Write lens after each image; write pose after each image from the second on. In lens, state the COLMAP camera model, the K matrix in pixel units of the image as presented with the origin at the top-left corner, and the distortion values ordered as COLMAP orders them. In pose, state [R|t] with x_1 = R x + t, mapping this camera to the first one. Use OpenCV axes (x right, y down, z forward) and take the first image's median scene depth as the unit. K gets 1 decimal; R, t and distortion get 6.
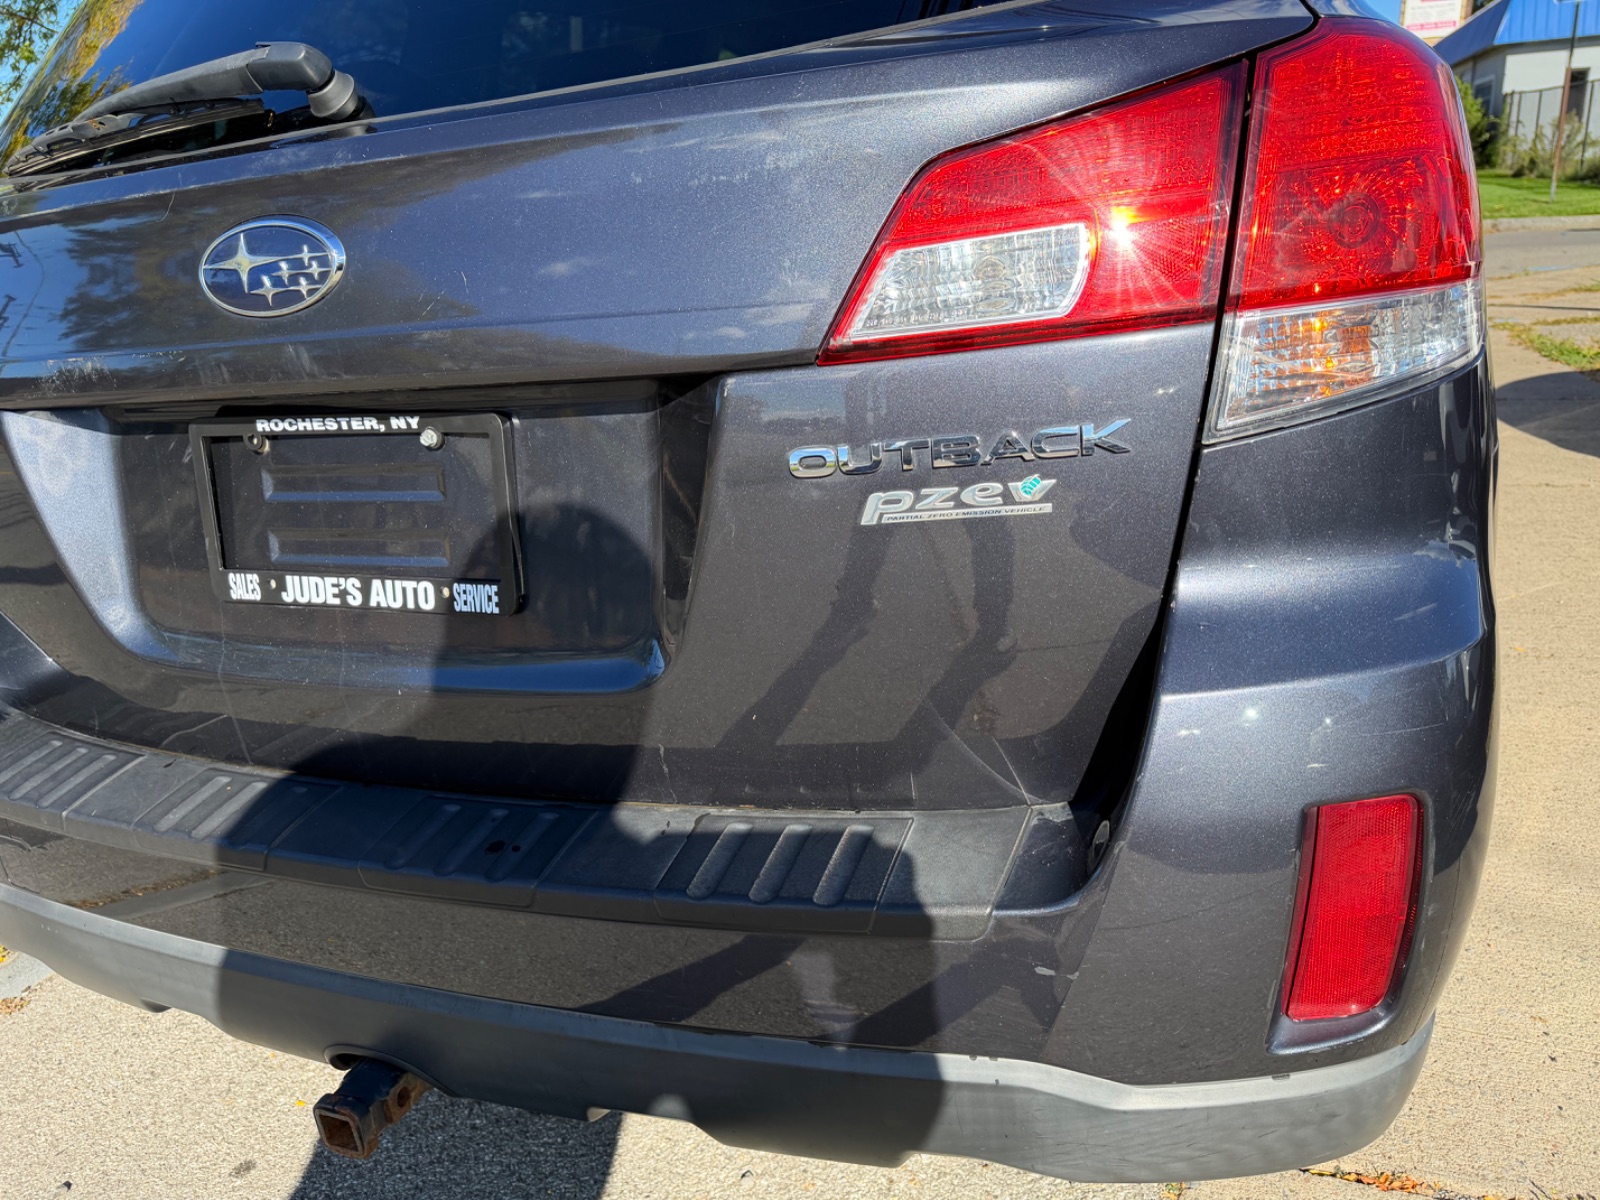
lens RADIAL K [[1124.6, 0, 776.5], [0, 1124.6, 587.3], [0, 0, 1]] dist [0.019886, -0.037385]
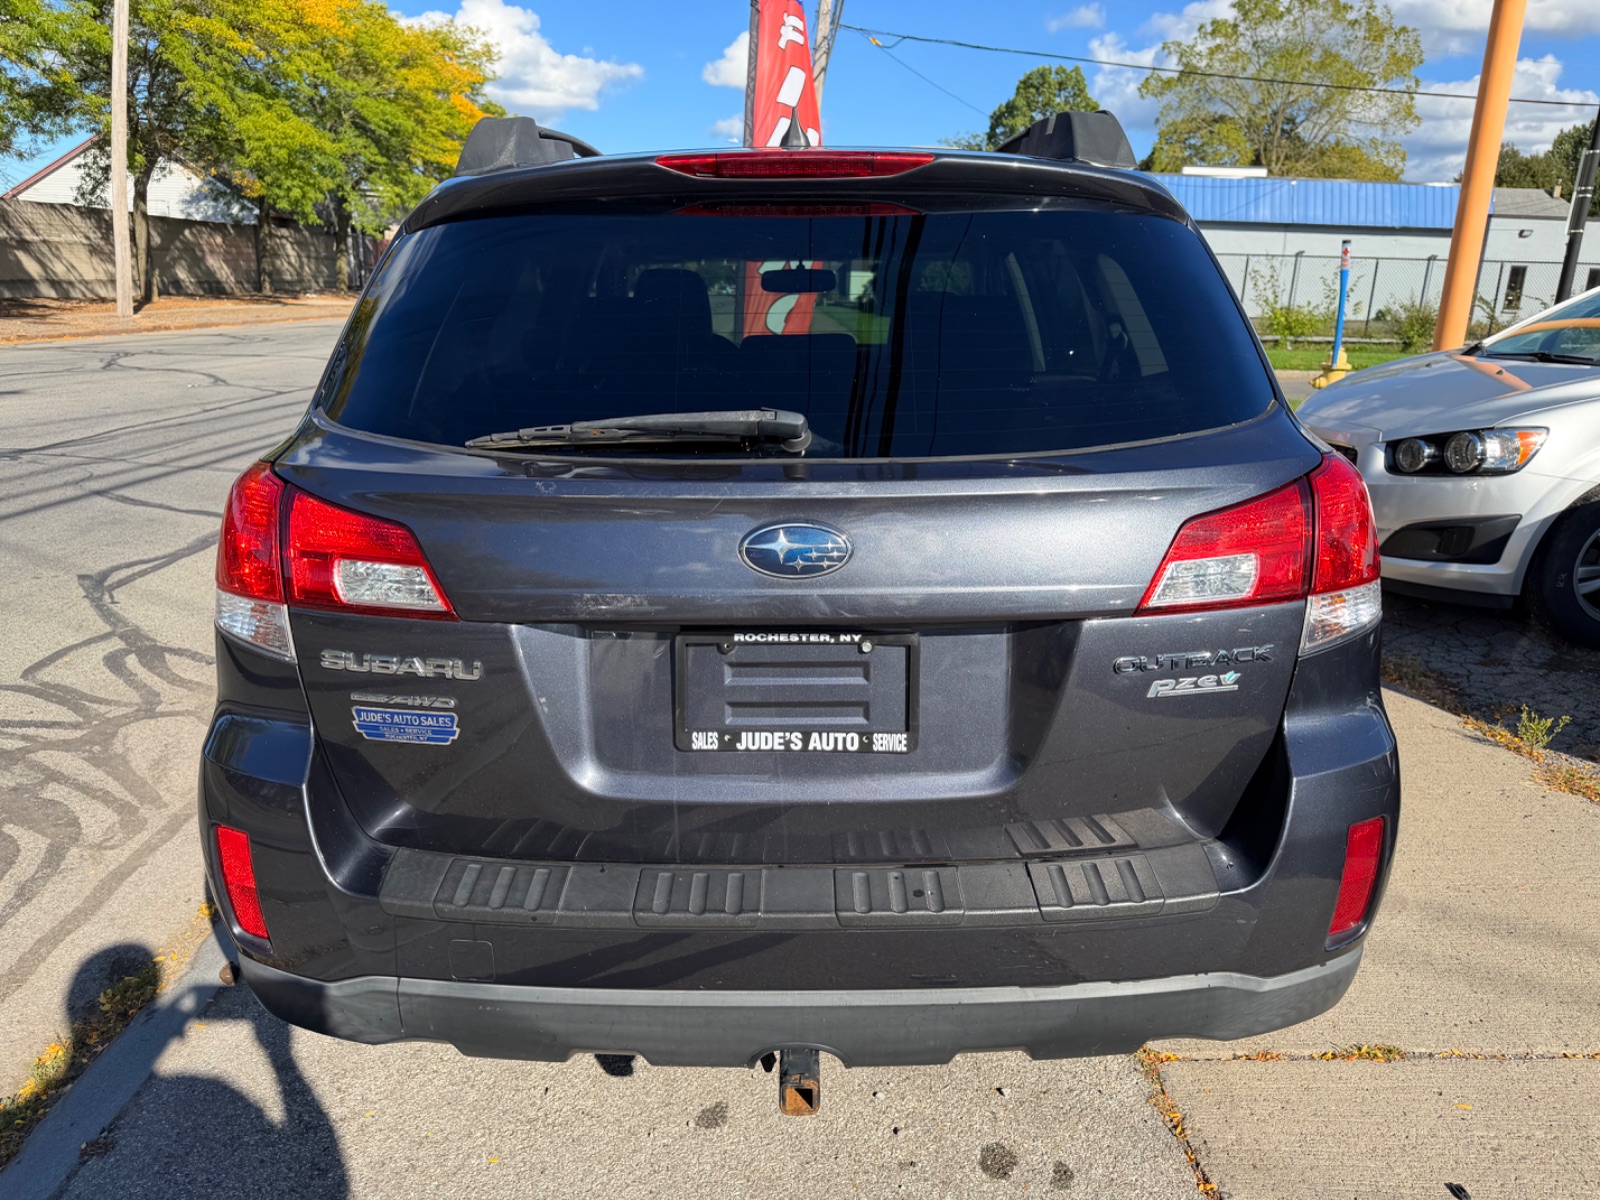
lens RADIAL K [[1068.4, 0, 796.3], [0, 1068.4, 589.8], [0, 0, 1]] dist [0.065096, -0.052207]
pose [[0.931103, -0.007945, 0.364671, -0.949266], [0.032458, 0.997601, -0.061140, -0.119730], [-0.363310, 0.068764, 0.929127, -0.421318]]
